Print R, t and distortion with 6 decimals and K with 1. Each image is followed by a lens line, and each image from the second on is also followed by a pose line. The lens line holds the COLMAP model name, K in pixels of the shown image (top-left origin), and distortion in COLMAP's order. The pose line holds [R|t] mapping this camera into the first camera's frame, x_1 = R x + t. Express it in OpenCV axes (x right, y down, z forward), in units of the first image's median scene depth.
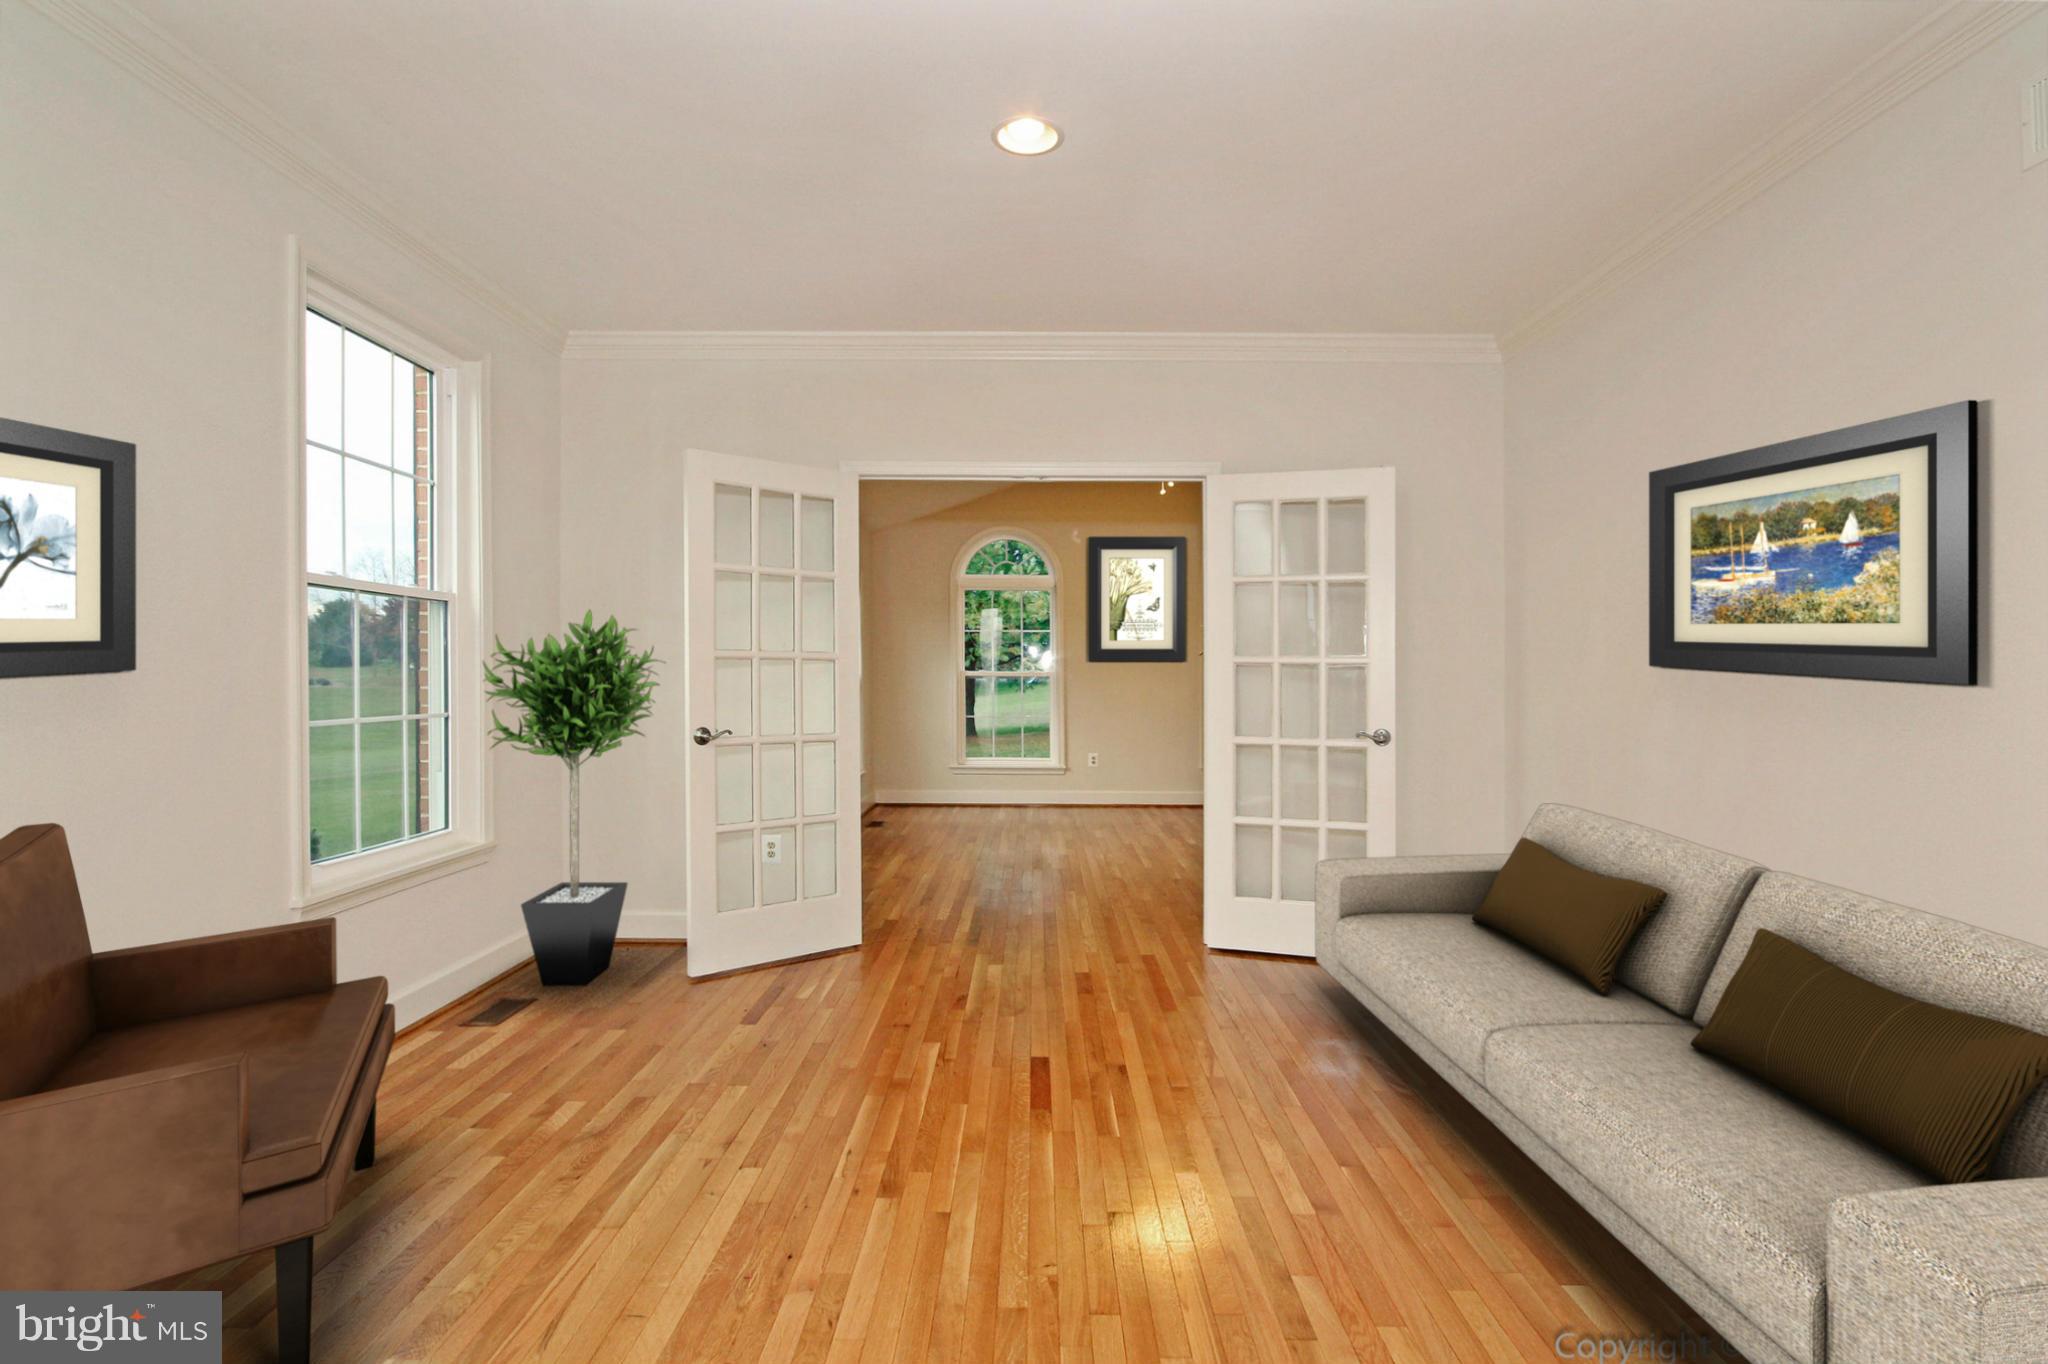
lens RADIAL K [[947.9, 0, 1024.0], [0, 947.9, 682.0], [0, 0, 1]] dist [0.000214, -0.000047]
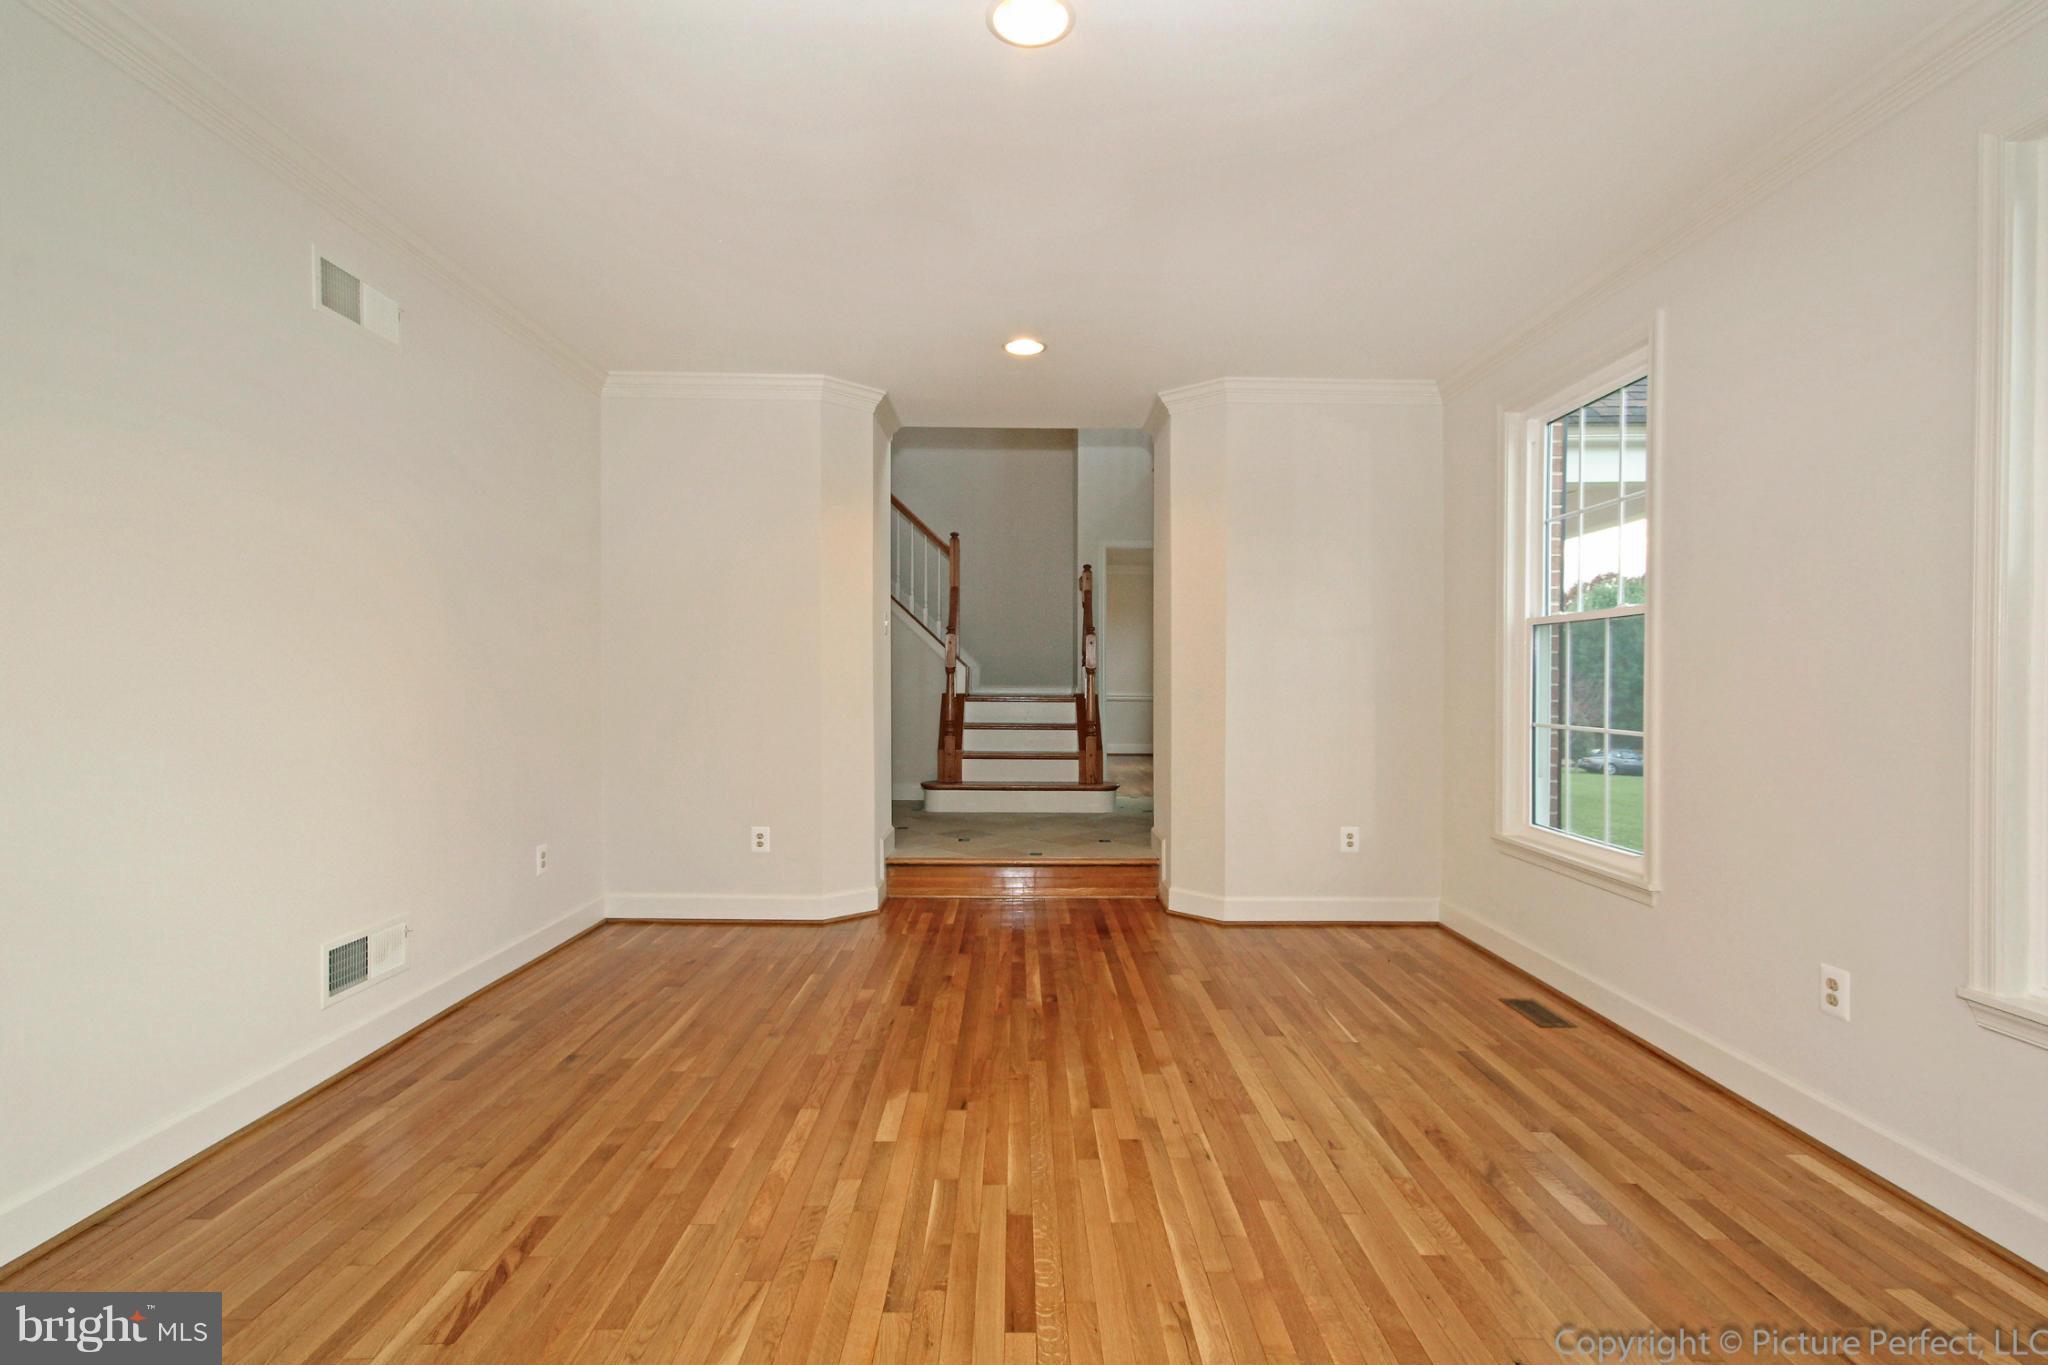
lens RADIAL K [[947.9, 0, 1024.0], [0, 947.9, 682.5], [0, 0, 1]] dist [0.000214, -0.000047]
pose [[-0.999648, -0.017484, -0.019979, 0.044188], [-0.017630, 0.999819, 0.007170, -0.016258], [0.019850, 0.007520, -0.999775, 2.090748]]
